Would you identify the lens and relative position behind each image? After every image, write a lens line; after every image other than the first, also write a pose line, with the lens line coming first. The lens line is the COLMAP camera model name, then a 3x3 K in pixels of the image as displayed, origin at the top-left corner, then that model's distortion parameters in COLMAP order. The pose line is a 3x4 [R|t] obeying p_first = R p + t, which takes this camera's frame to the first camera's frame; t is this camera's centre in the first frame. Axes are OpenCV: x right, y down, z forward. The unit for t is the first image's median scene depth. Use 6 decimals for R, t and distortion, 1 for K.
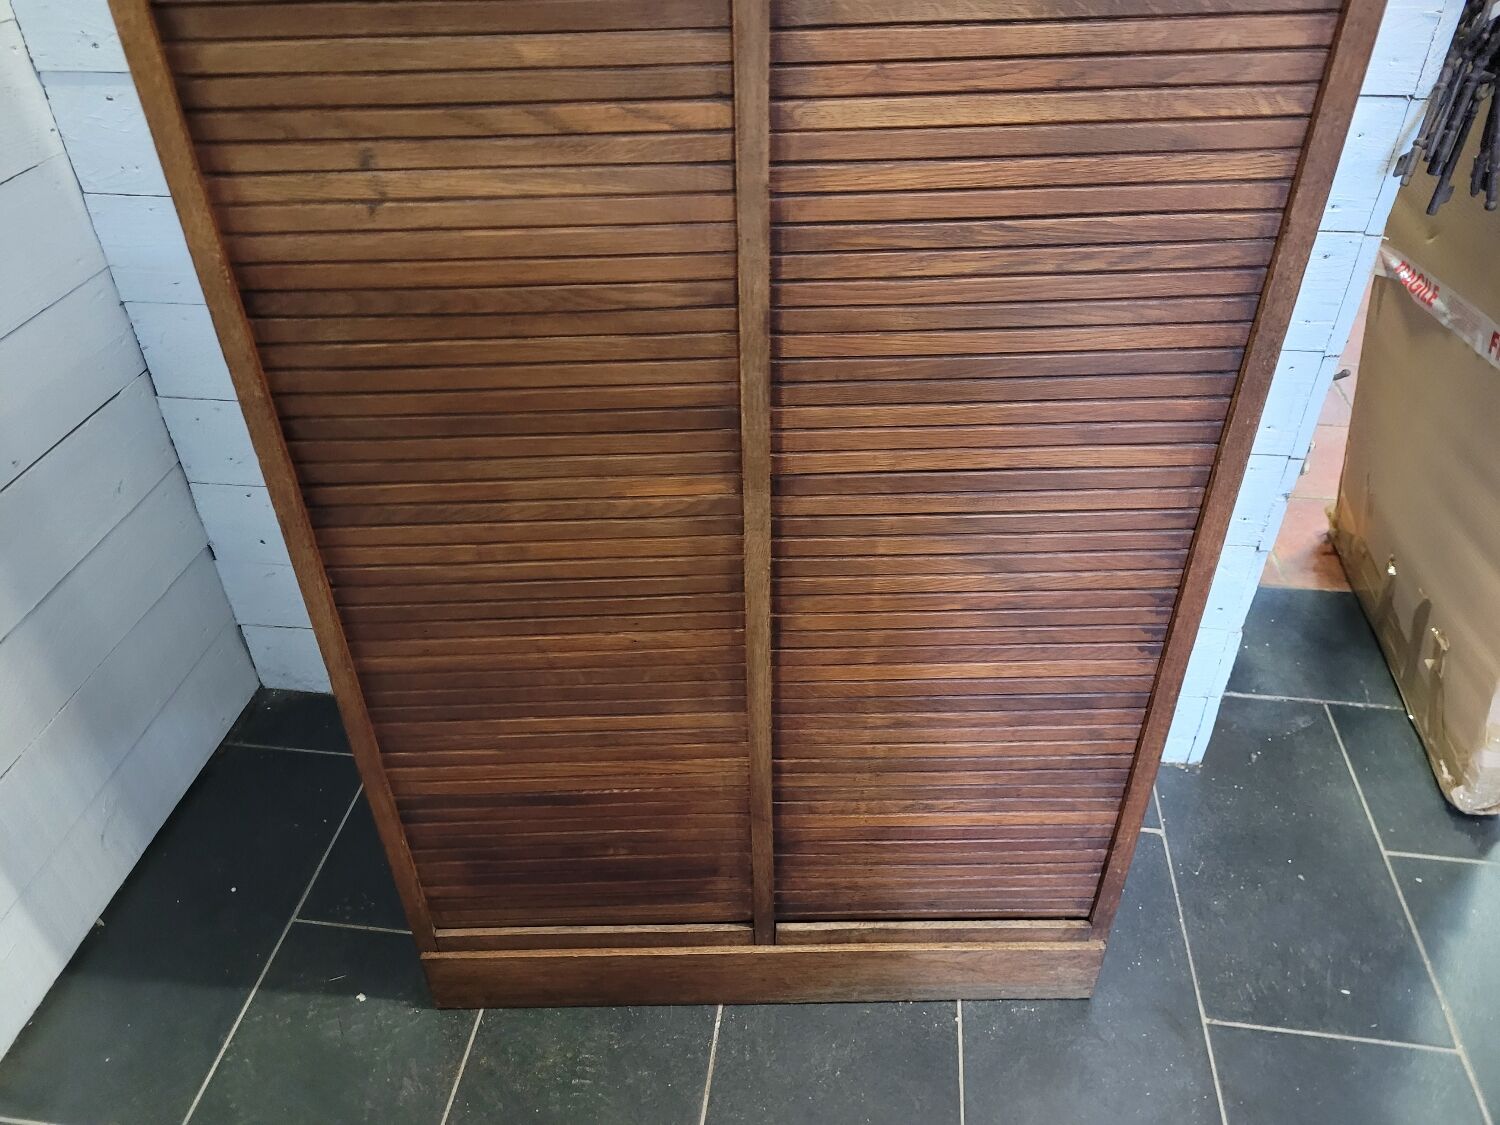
lens RADIAL K [[1118.2, 0, 727.7], [0, 1118.2, 547.4], [0, 0, 1]] dist [0.060458, -0.051963]
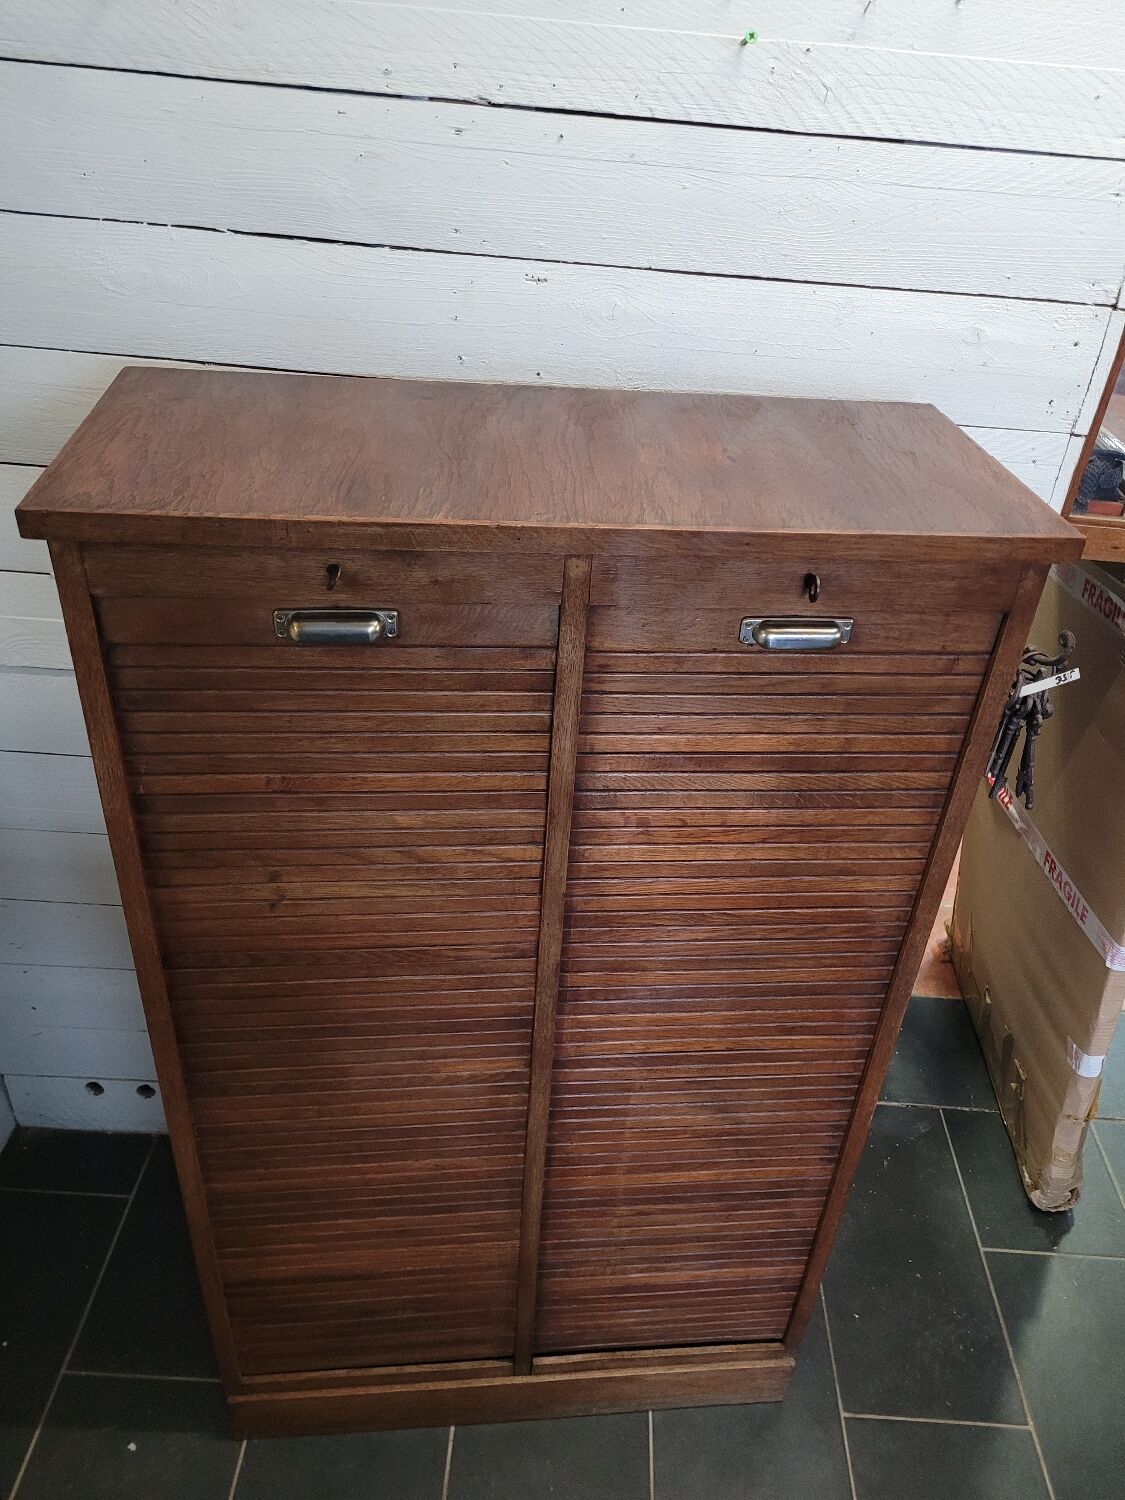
lens RADIAL K [[1118.2, 0, 584.2], [0, 1118.2, 736.5], [0, 0, 1]] dist [0.060458, -0.051963]
pose [[0.991165, 0.024314, 0.130384, -0.087870], [-0.017579, 0.998463, -0.052561, -0.305793], [-0.131462, 0.049804, 0.990069, -0.277856]]
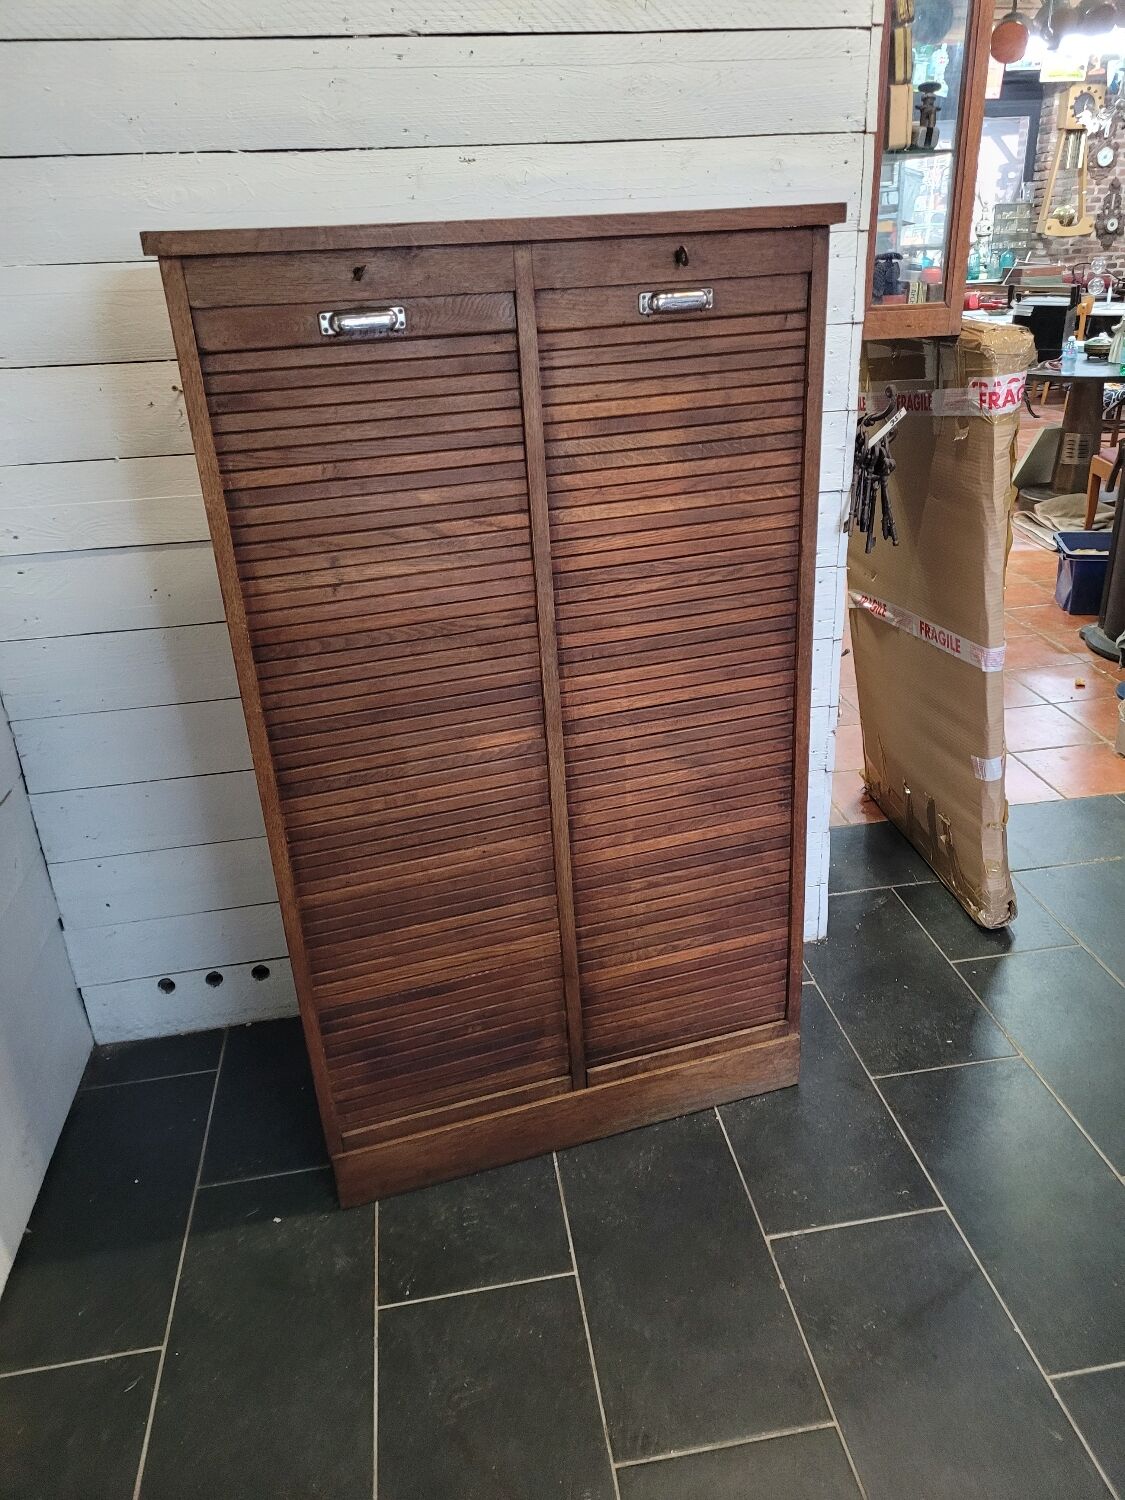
lens RADIAL K [[1118.2, 0, 589.5], [0, 1118.2, 738.4], [0, 0, 1]] dist [0.060458, -0.051963]
pose [[0.952161, -0.144786, 0.269121, -0.309003], [0.201559, 0.959474, -0.196934, 0.244819], [-0.229701, 0.241756, 0.942757, -0.483395]]
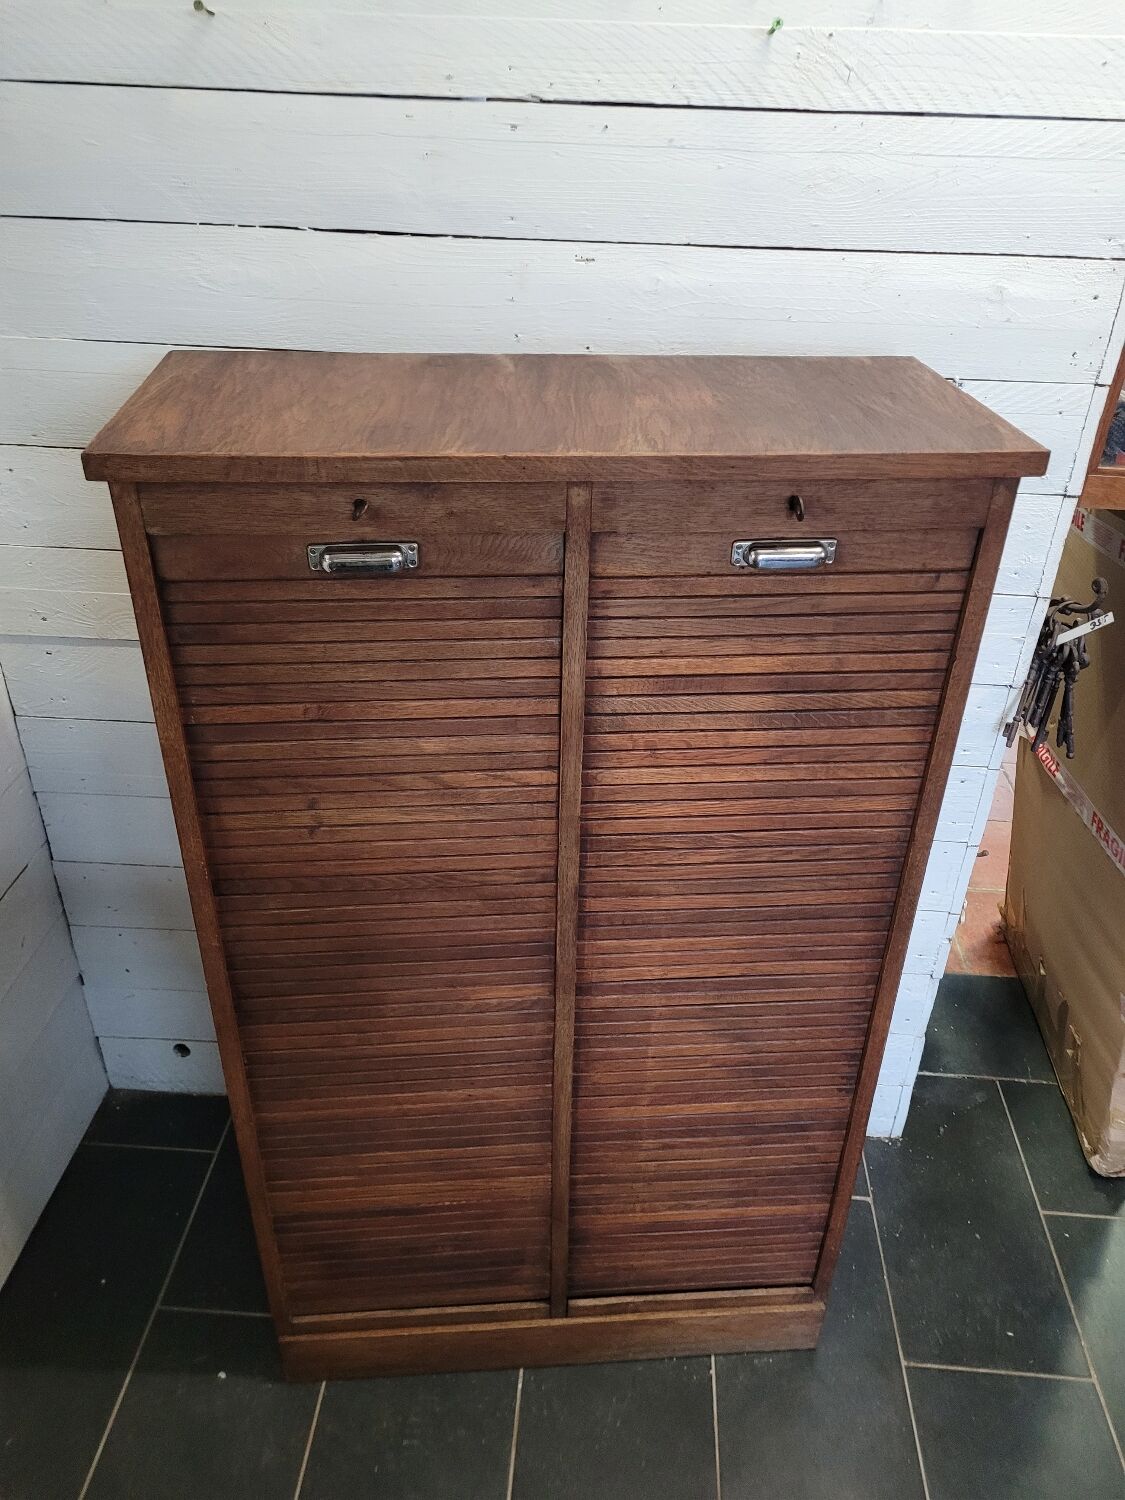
lens RADIAL K [[1118.2, 0, 561.2], [0, 1118.2, 733.4], [0, 0, 1]] dist [0.060458, -0.051963]
pose [[0.996564, -0.000564, 0.082822, -0.078224], [0.008022, 0.995932, -0.089747, -0.205102], [-0.082434, 0.090103, 0.992515, -0.345974]]
